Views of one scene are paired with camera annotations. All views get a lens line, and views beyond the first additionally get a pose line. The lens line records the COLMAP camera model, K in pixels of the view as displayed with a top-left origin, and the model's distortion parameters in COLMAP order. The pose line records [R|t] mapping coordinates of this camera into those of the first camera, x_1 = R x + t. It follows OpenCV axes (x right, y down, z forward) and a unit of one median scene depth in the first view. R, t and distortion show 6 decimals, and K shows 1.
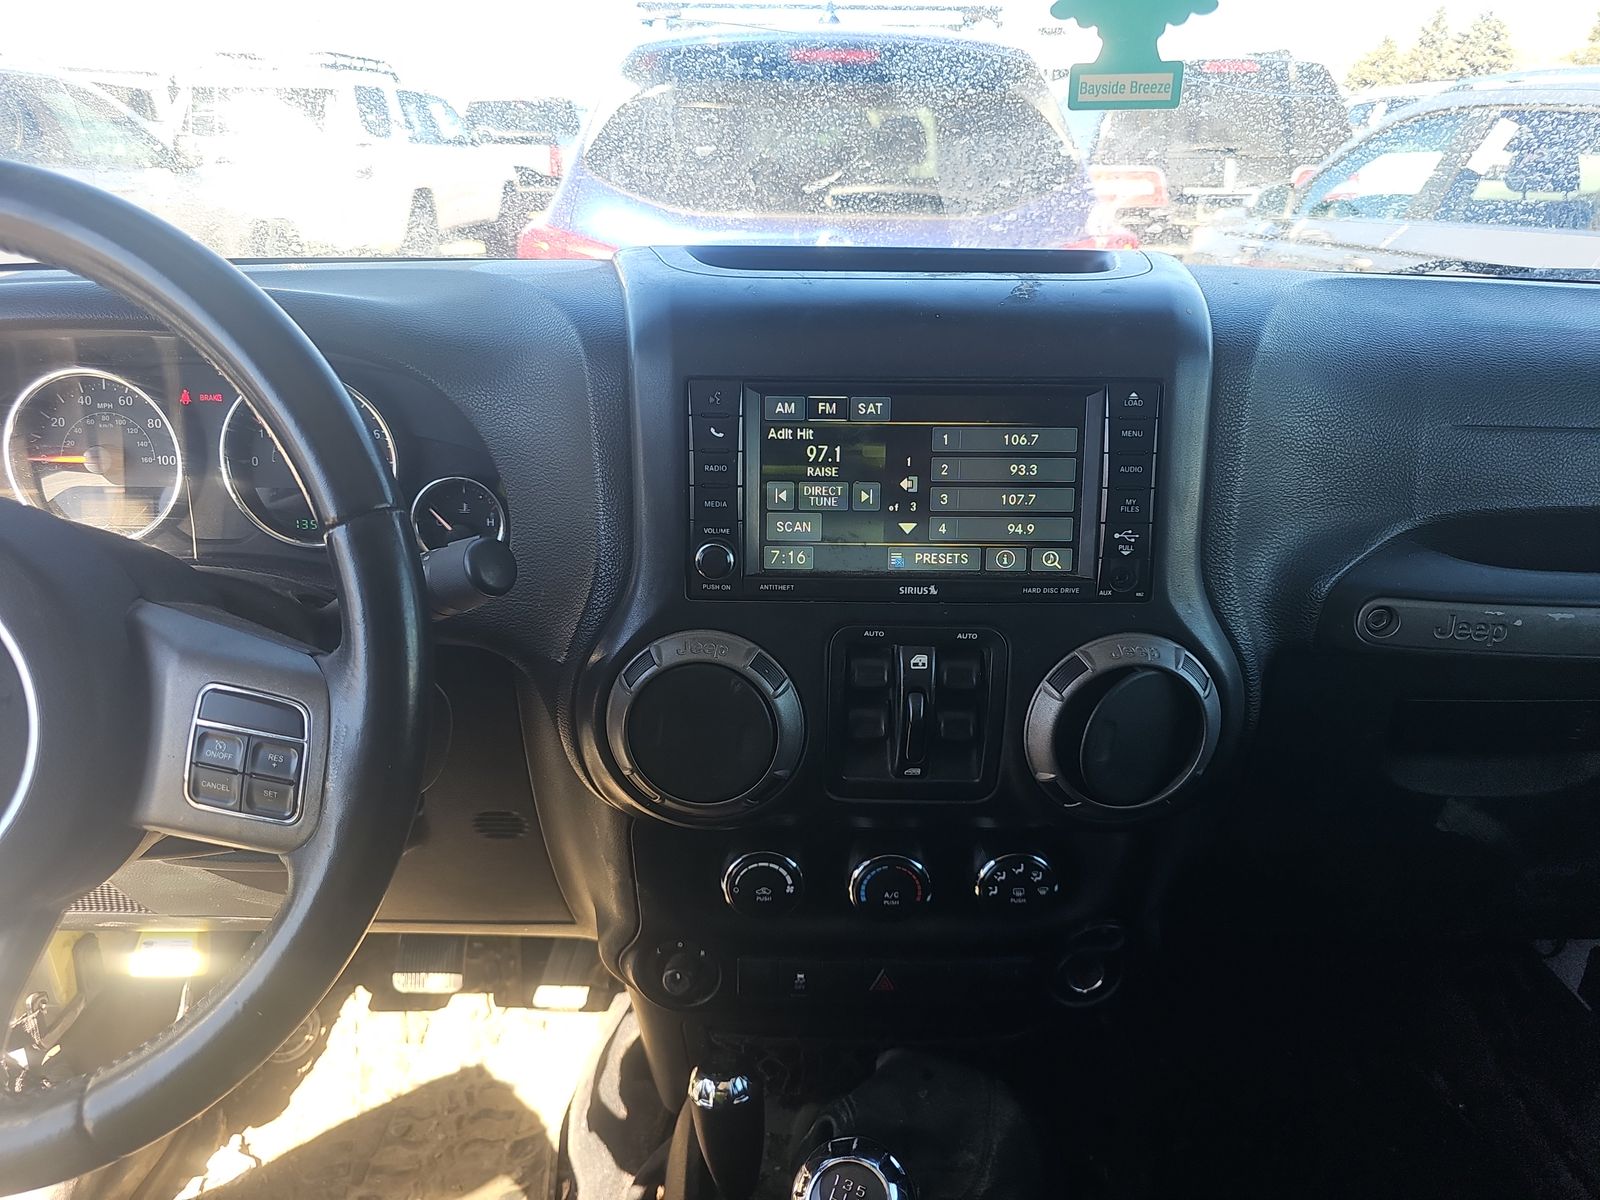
lens RADIAL K [[1071.4, 0, 798.3], [0, 1071.4, 586.6], [0, 0, 1]] dist [-0.004674, -0.002332]
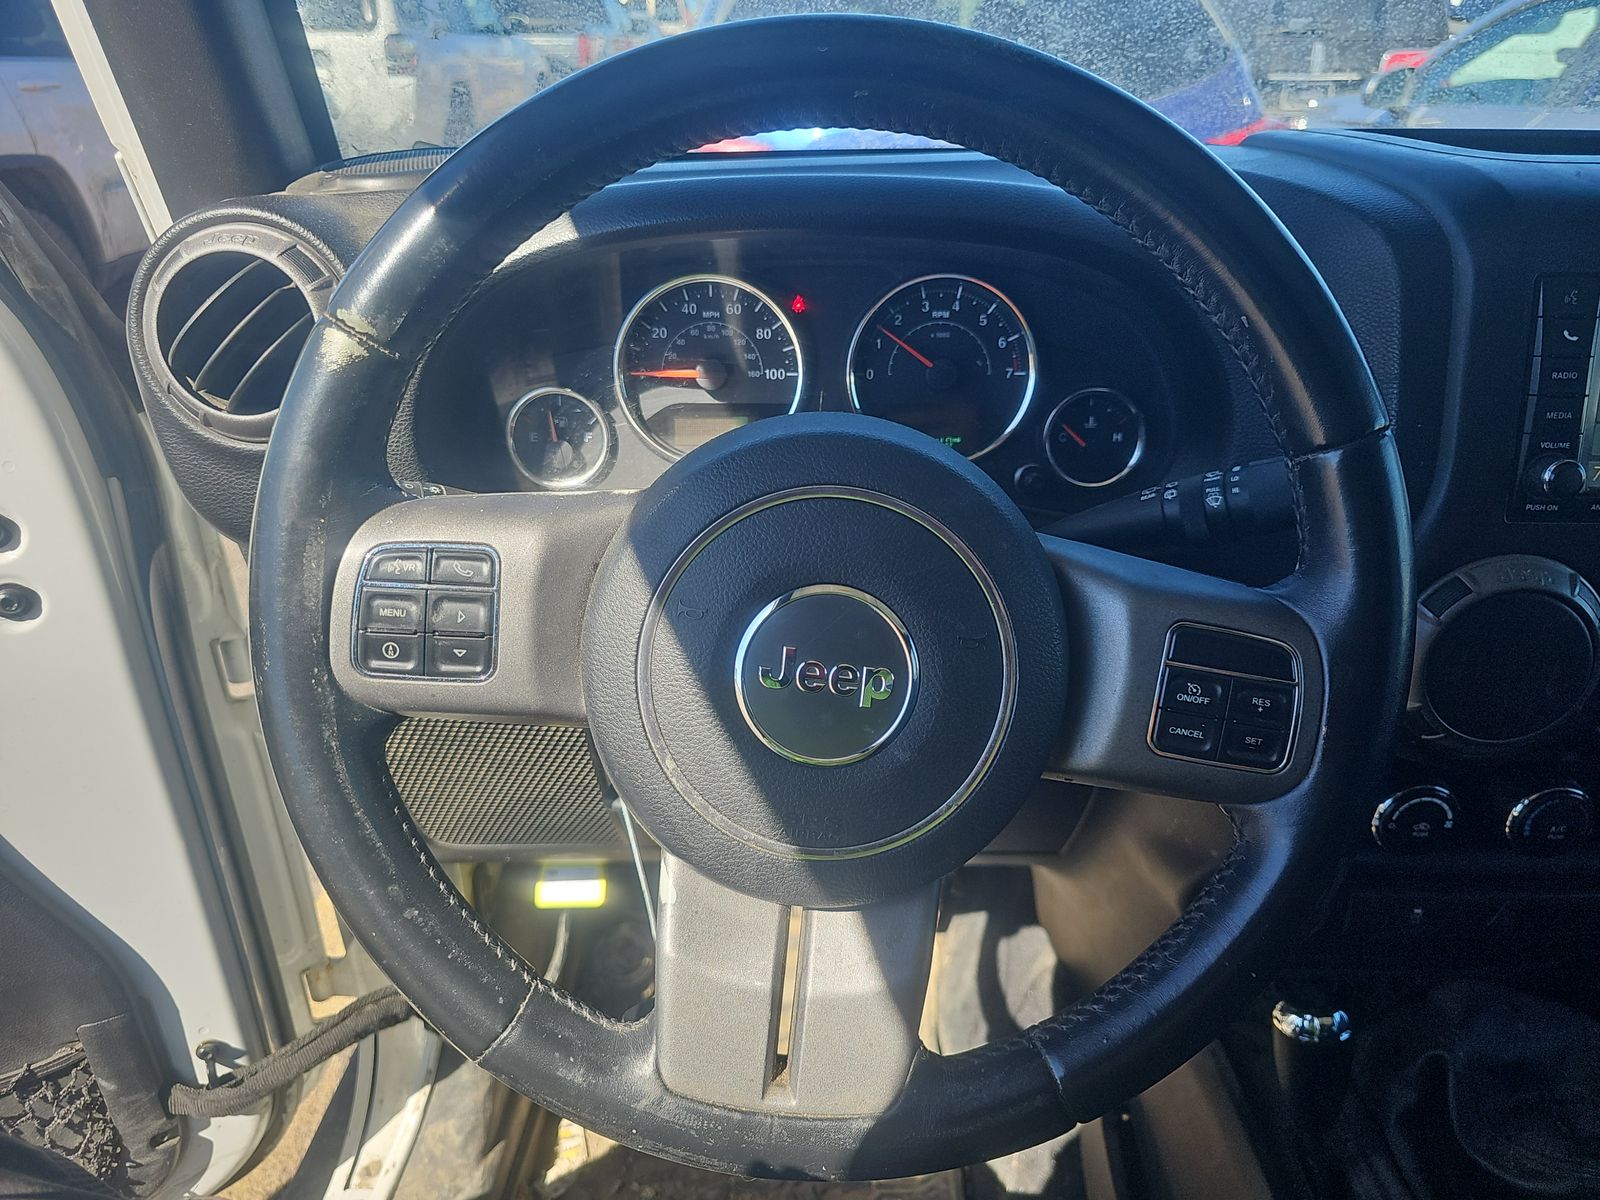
lens RADIAL K [[1070.6, 0, 794.7], [0, 1070.6, 577.7], [0, 0, 1]] dist [0.047082, -0.058176]
pose [[0.999970, -0.005909, -0.005061, -0.571374], [0.006275, 0.997119, 0.075592, -0.011816], [0.004600, -0.075621, 0.997126, 0.055414]]
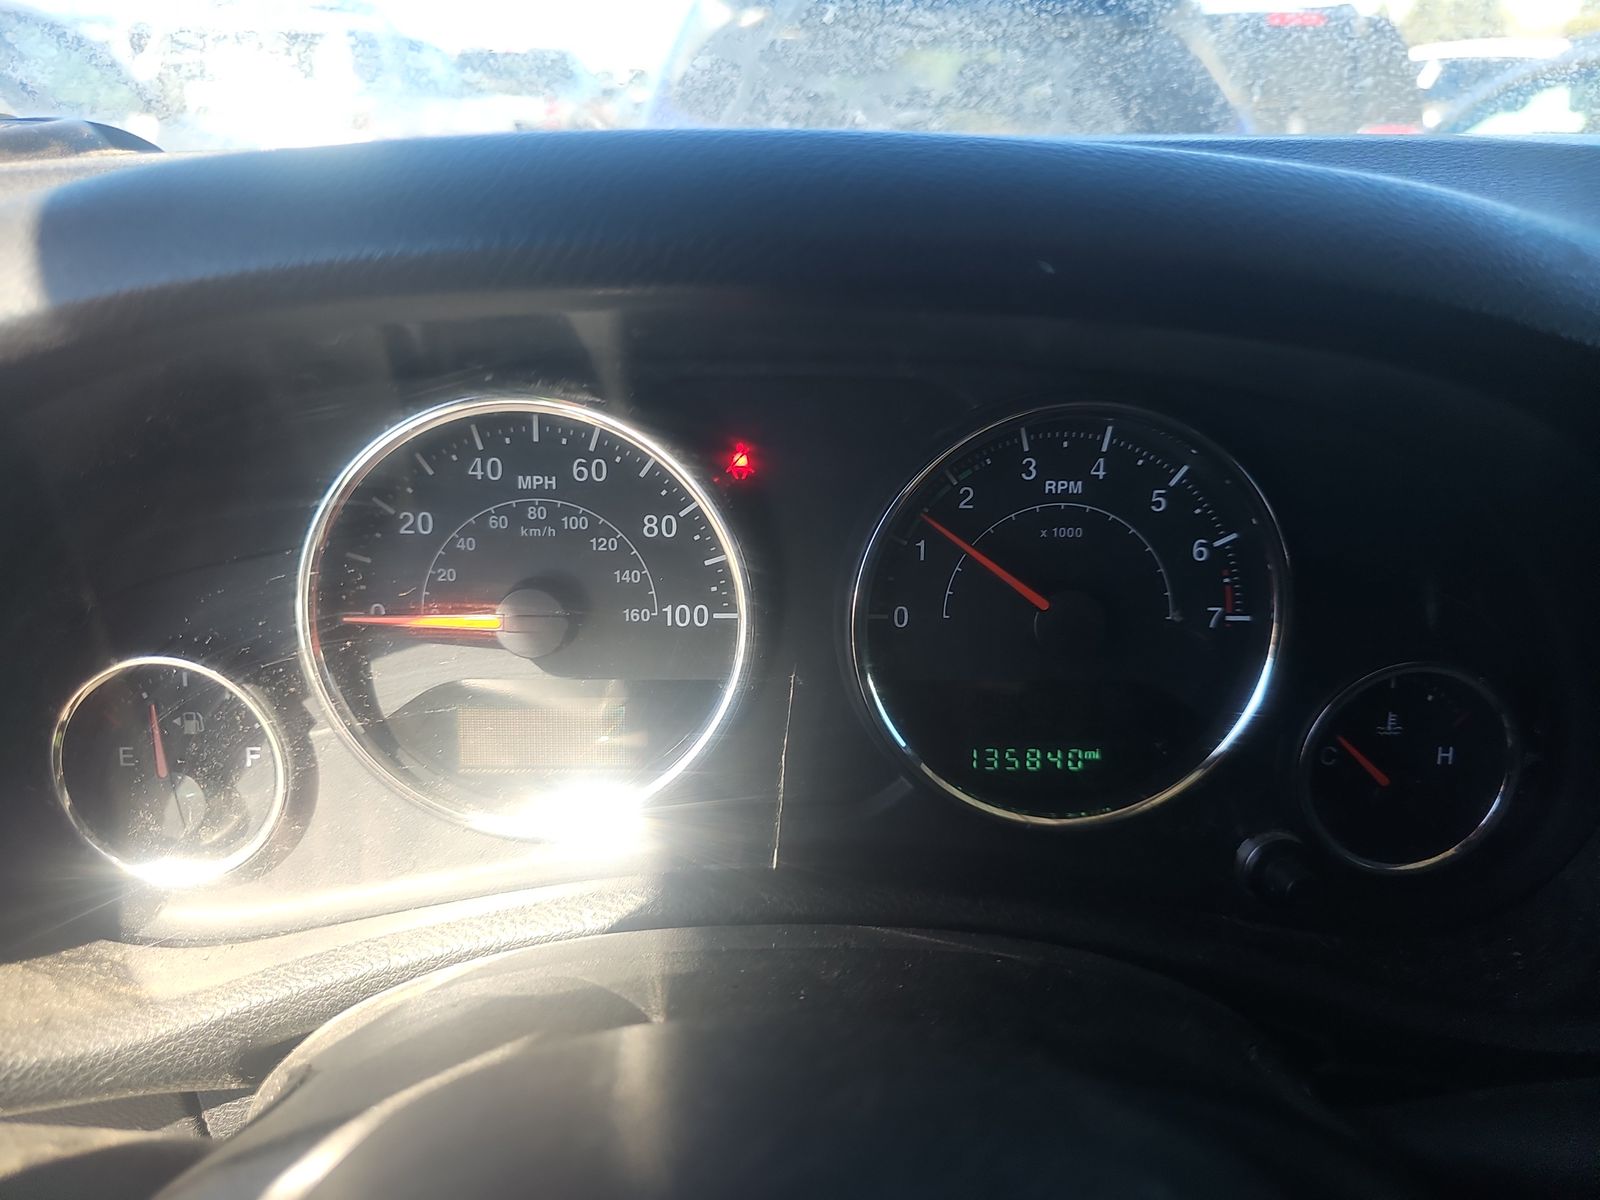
lens RADIAL K [[1046.1, 0, 821.6], [0, 1046.1, 554.5], [0, 0, 1]] dist [-0.007315, -0.004474]
pose [[0.998802, -0.004180, 0.048760, -0.560046], [0.003538, 0.999906, 0.013251, -0.146883], [-0.048811, -0.013063, 0.998723, 0.602239]]
